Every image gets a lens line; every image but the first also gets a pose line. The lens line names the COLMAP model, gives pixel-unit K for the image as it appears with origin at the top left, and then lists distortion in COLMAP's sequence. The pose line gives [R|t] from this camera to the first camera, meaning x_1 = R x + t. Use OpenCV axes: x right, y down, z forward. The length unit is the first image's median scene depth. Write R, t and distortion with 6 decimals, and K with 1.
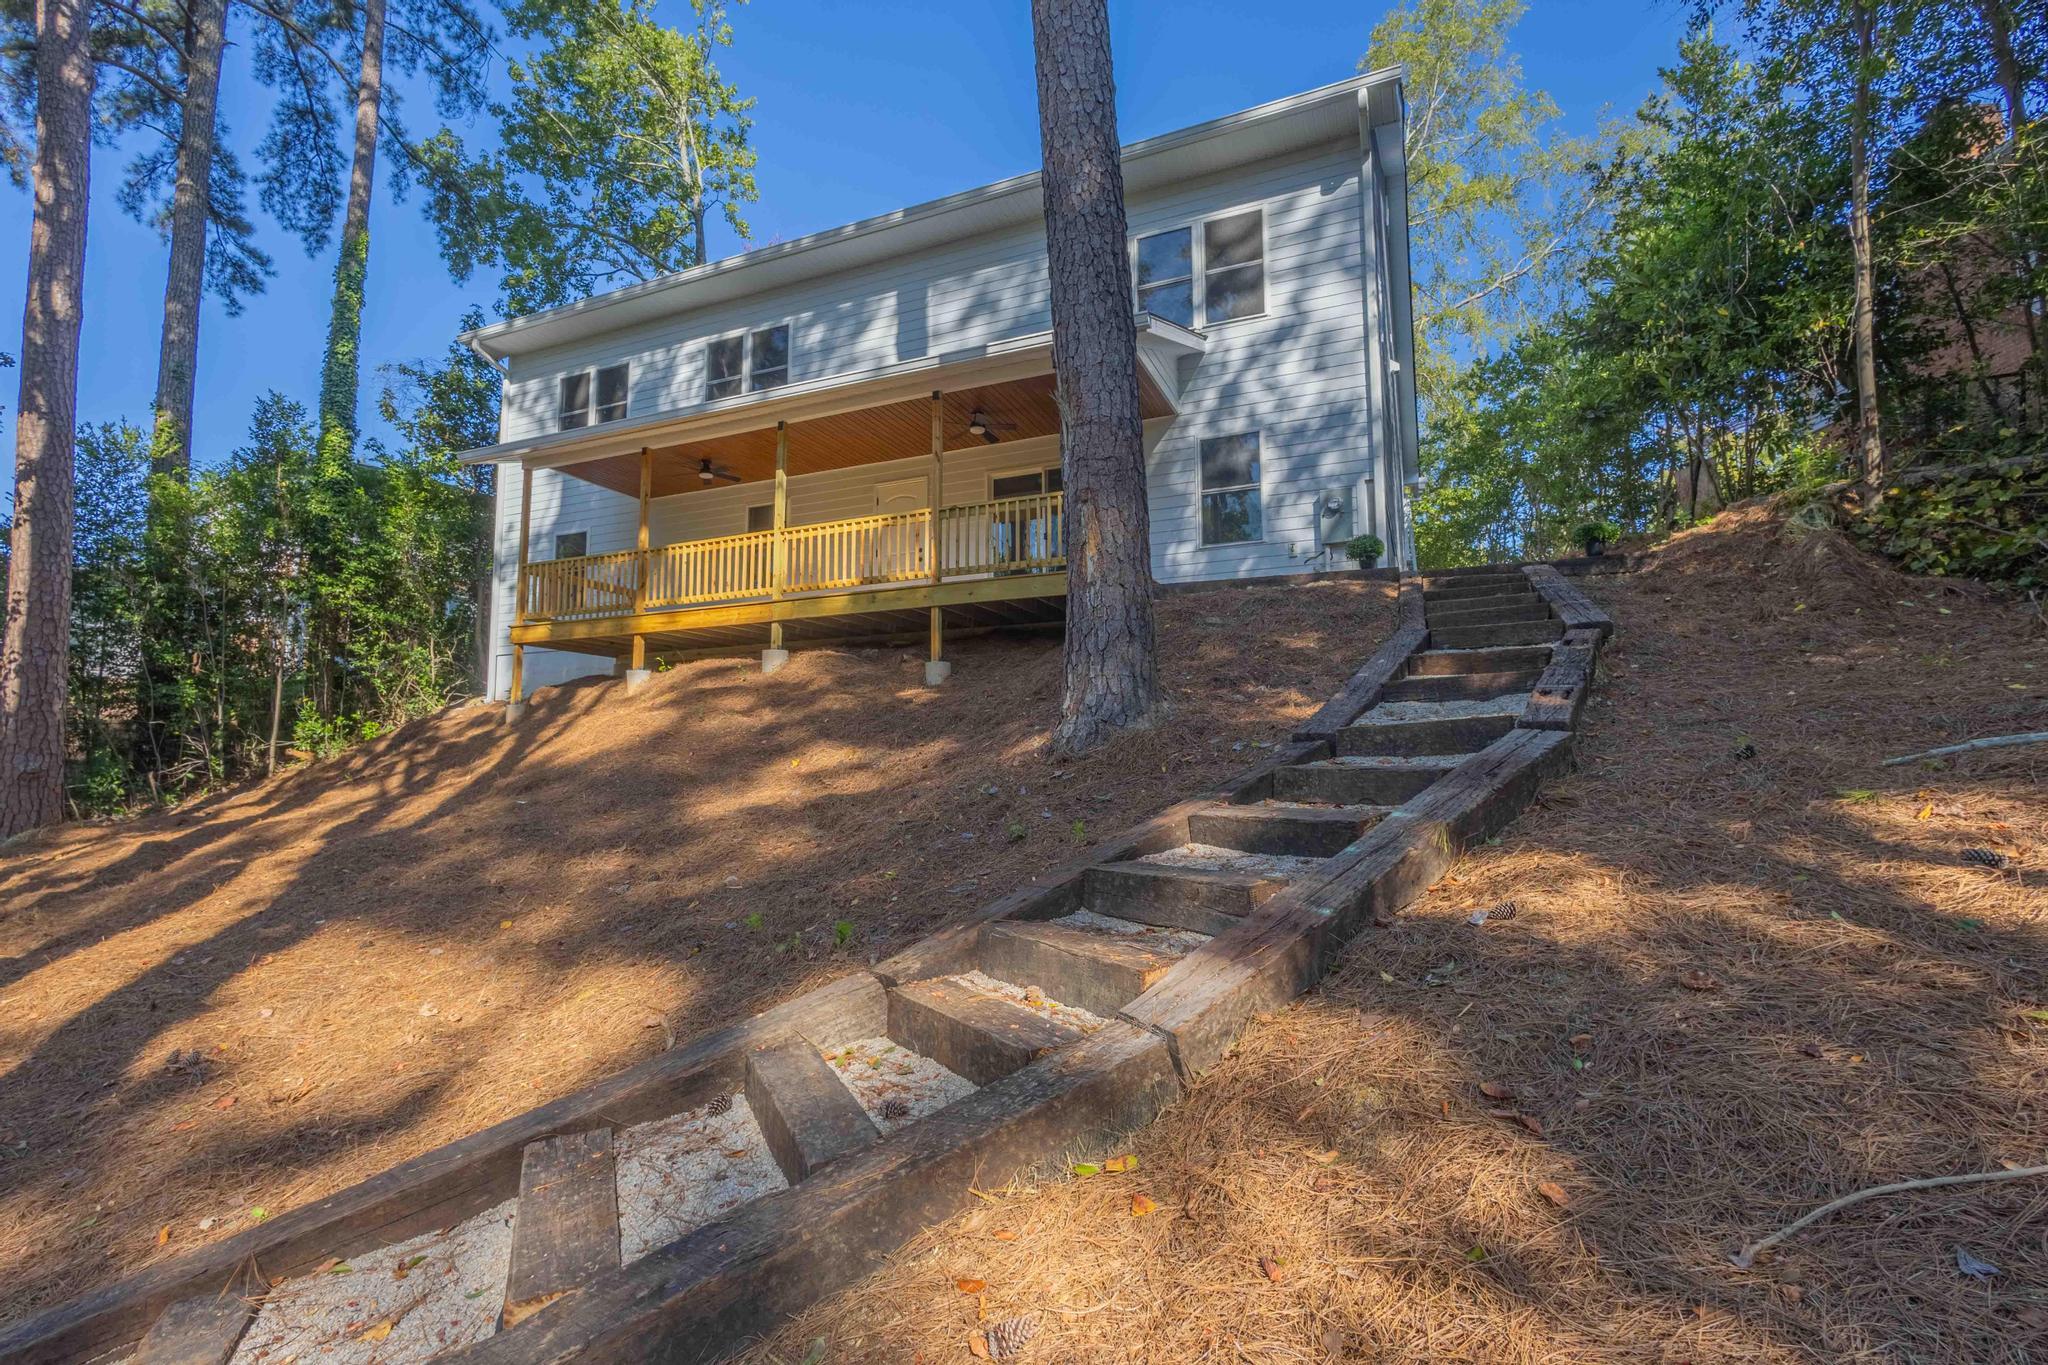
lens RADIAL K [[934.8, 0, 1025.4], [0, 934.8, 681.0], [0, 0, 1]] dist [0.012485, -0.005318]
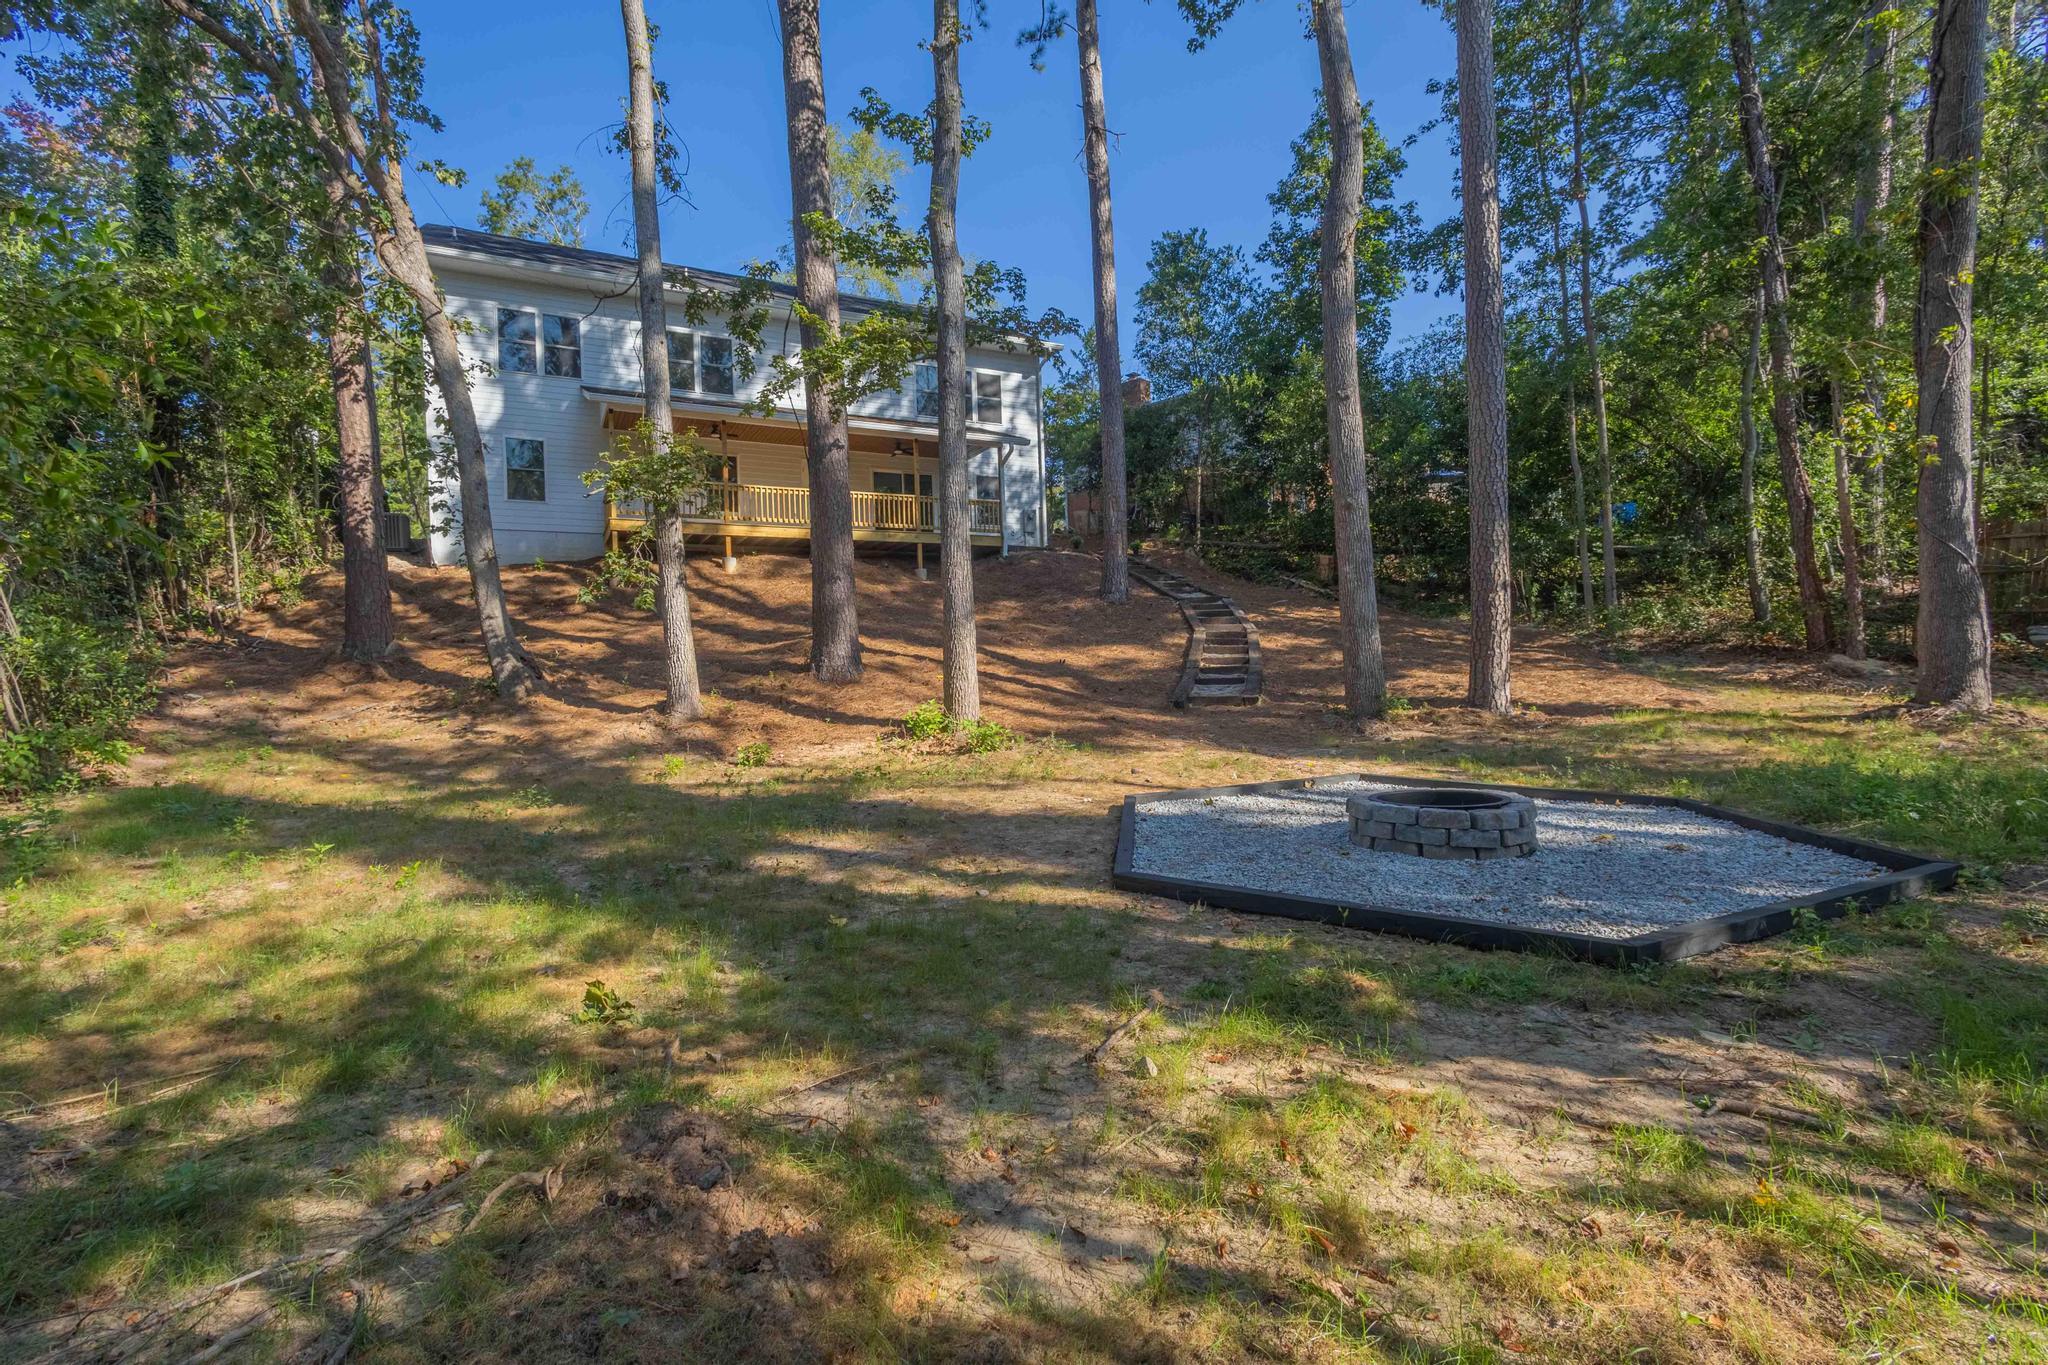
lens RADIAL K [[939.7, 0, 1027.0], [0, 939.7, 678.4], [0, 0, 1]] dist [0.001913, 0.000807]
pose [[0.679935, -0.007988, 0.733228, -1.075907], [-0.075874, 0.993807, 0.081186, 0.026645], [-0.729336, -0.110834, 0.675118, -0.509789]]
